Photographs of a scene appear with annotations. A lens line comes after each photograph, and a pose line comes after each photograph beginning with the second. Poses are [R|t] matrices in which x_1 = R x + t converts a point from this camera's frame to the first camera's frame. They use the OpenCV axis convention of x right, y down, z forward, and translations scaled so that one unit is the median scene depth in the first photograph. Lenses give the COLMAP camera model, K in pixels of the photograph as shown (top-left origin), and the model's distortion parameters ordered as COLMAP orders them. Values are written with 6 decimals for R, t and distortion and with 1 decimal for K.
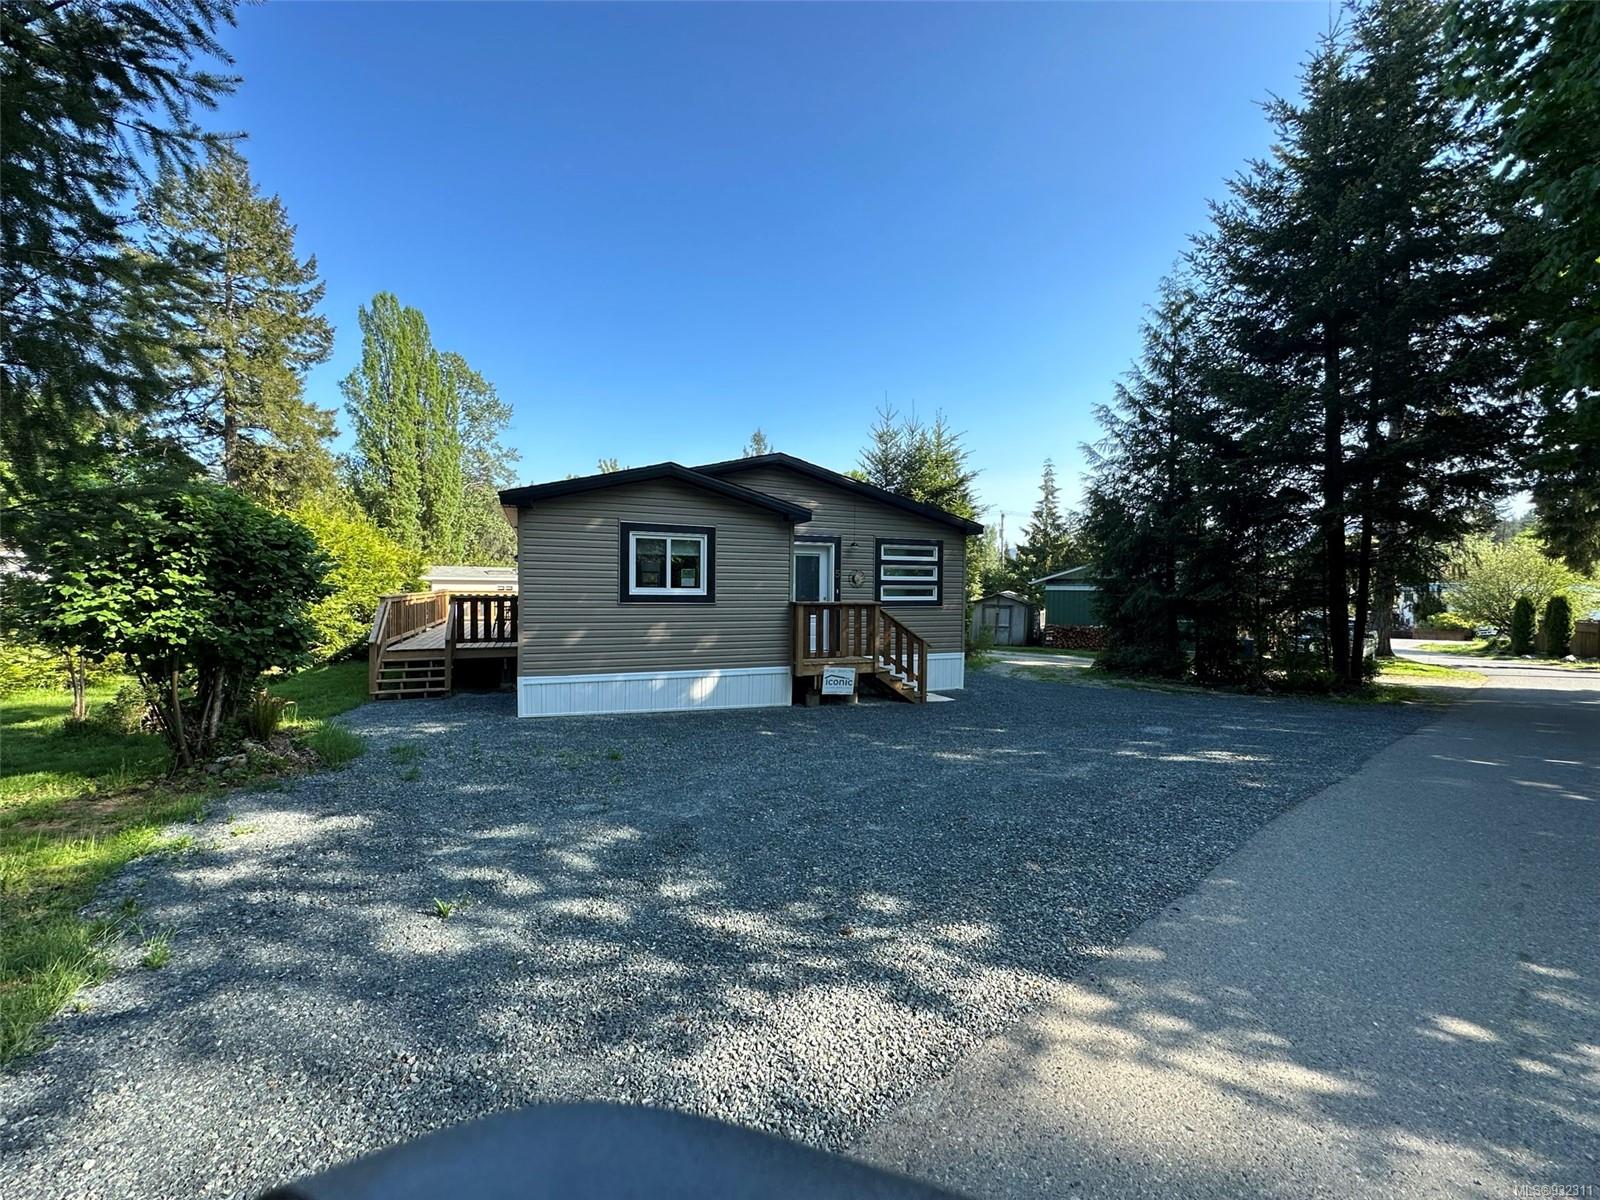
lens RADIAL K [[637.0, 0, 805.4], [0, 637.0, 595.3], [0, 0, 1]] dist [-0.001985, -0.000099]
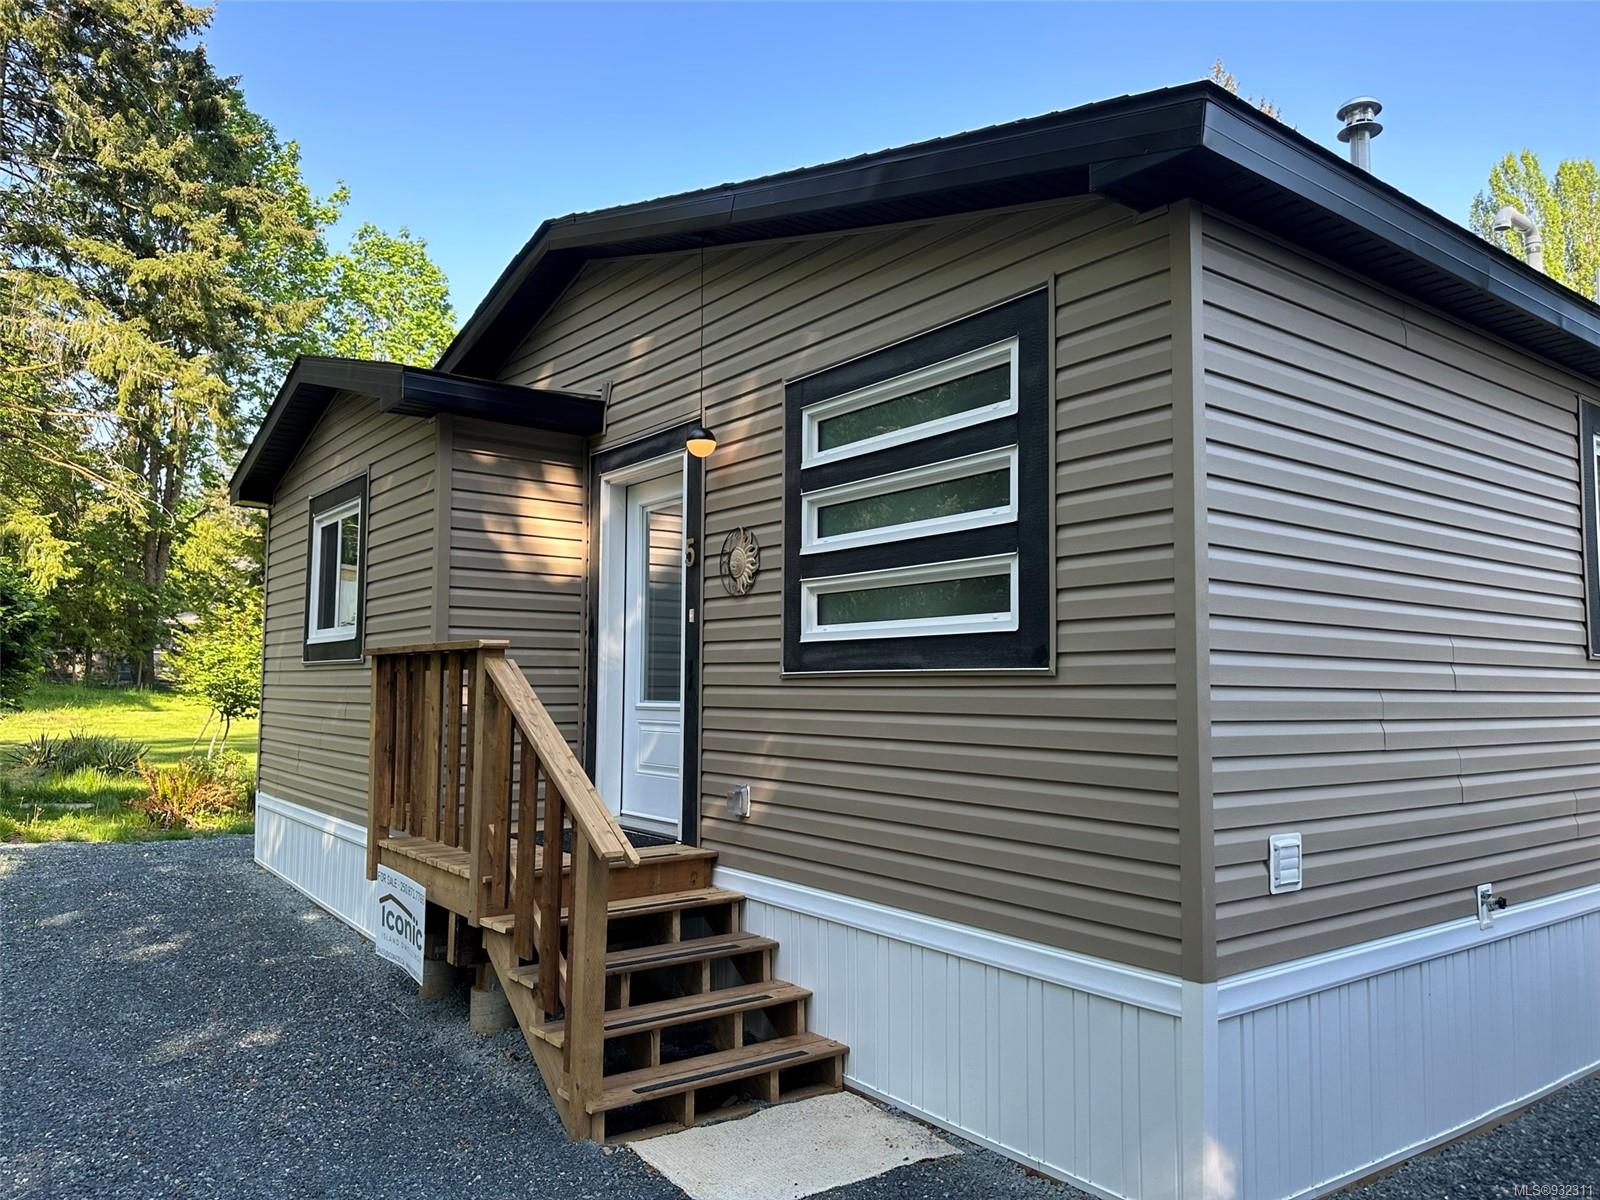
lens RADIAL K [[1126.9, 0, 794.9], [0, 1126.9, 602.6], [0, 0, 1]] dist [0.050507, -0.059025]
pose [[0.246048, -0.082558, -0.965735, 0.511223], [-0.018349, 0.995791, -0.089802, 0.029740], [0.969084, 0.039816, 0.243497, 0.890663]]
